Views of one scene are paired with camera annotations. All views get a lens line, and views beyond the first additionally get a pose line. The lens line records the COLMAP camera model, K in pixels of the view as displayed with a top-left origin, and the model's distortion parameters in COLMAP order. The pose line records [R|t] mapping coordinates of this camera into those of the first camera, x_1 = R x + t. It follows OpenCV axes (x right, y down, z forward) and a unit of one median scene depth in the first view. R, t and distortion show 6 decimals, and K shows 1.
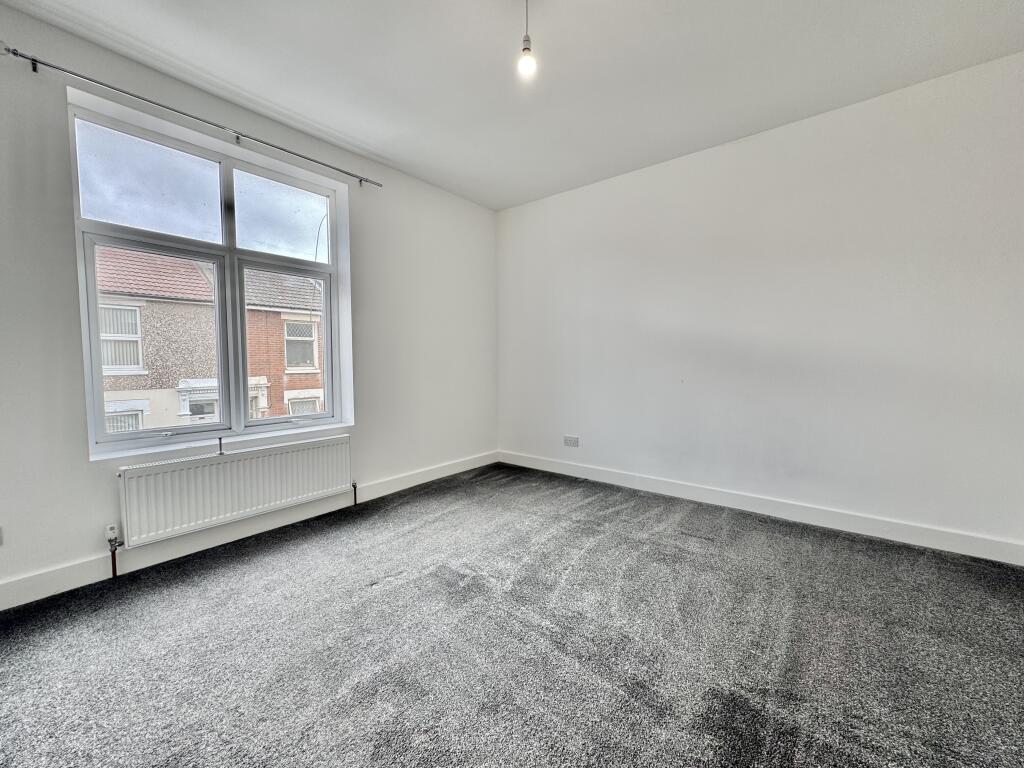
lens RADIAL K [[408.7, 0, 513.9], [0, 408.7, 387.3], [0, 0, 1]] dist [-0.000852, 0.000144]
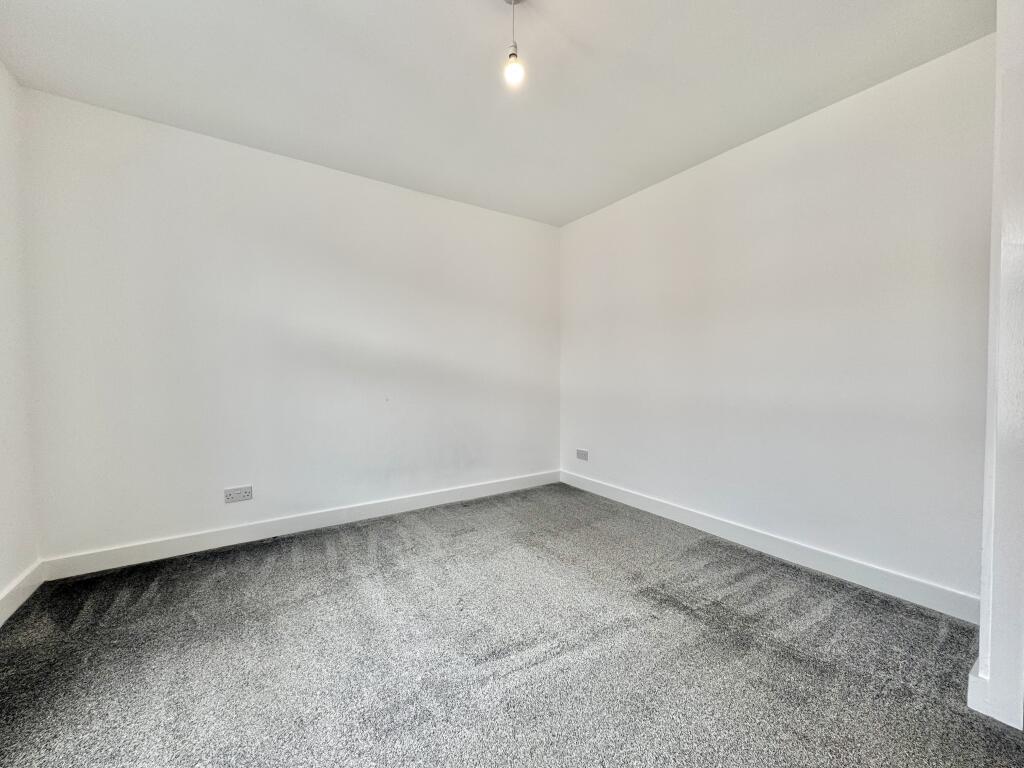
lens RADIAL K [[408.7, 0, 513.9], [0, 408.7, 387.3], [0, 0, 1]] dist [-0.000852, 0.000144]
pose [[0.282091, -0.024793, 0.959067, -0.522961], [0.058457, 0.998253, 0.008612, -0.038474], [-0.957605, 0.053635, 0.283047, 0.450098]]
